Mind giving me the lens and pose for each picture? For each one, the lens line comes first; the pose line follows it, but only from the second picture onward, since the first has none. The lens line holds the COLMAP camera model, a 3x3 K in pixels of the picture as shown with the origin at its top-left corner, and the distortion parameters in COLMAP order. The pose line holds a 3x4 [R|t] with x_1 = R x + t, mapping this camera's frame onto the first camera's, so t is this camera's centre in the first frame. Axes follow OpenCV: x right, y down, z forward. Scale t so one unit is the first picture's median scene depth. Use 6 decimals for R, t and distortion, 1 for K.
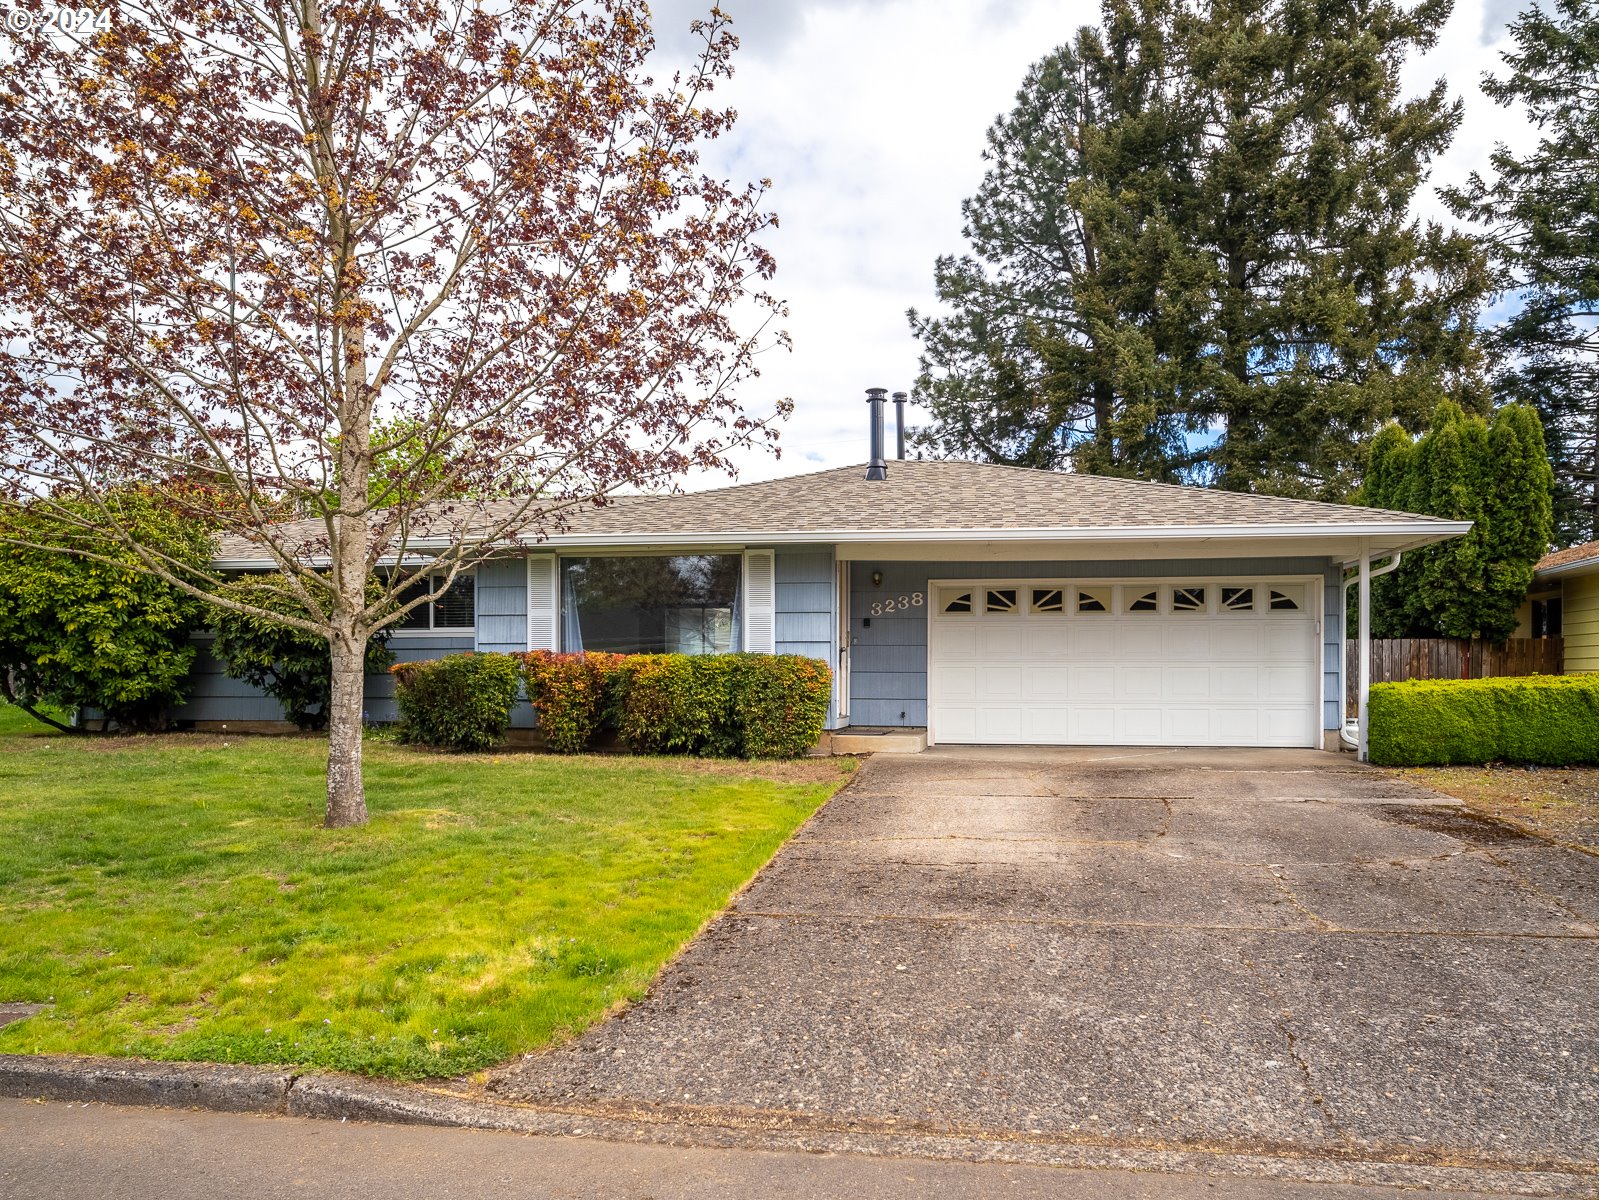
lens RADIAL K [[1168.4, 0, 816.6], [0, 1168.4, 695.6], [0, 0, 1]] dist [0.004565, -0.004247]
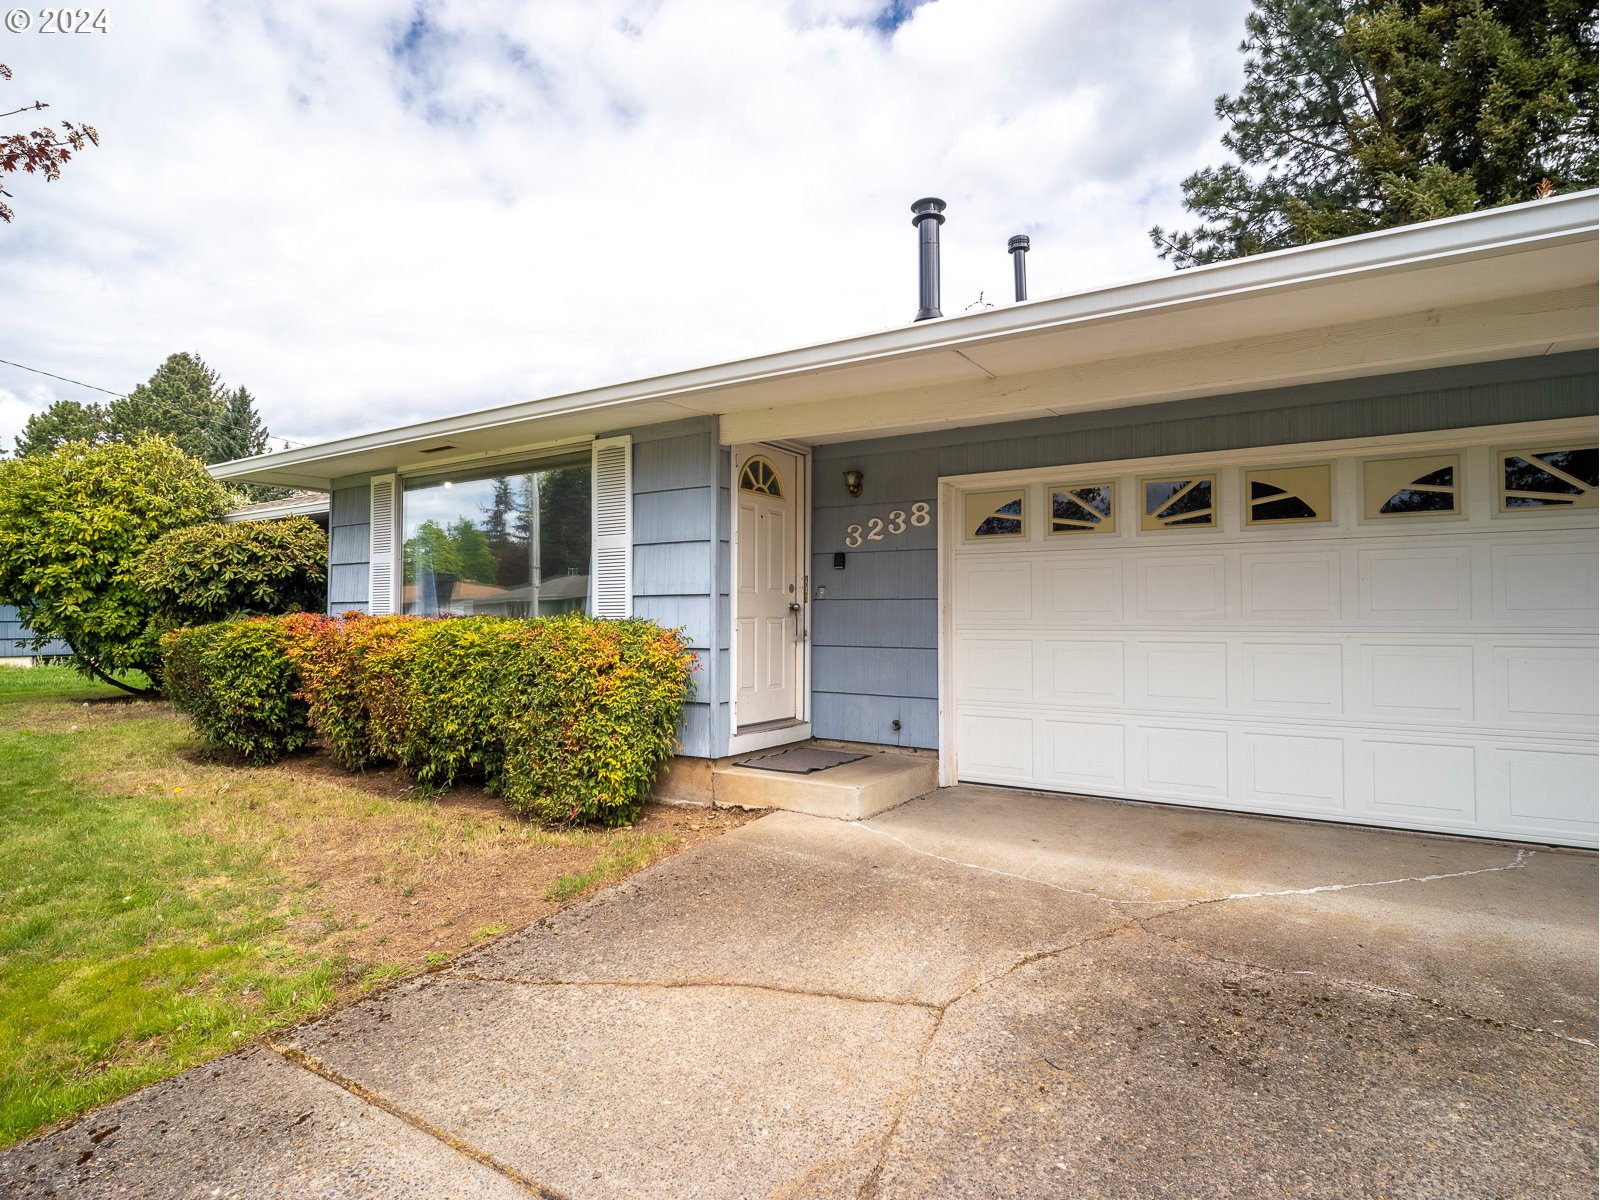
lens RADIAL K [[870.2, 0, 775.3], [0, 870.2, 601.0], [0, 0, 1]] dist [0.000941, -0.005898]
pose [[0.913378, -0.009459, -0.407003, 0.190084], [-0.005442, 0.999357, -0.035437, -0.027289], [0.407077, 0.034582, 0.912739, 0.603149]]
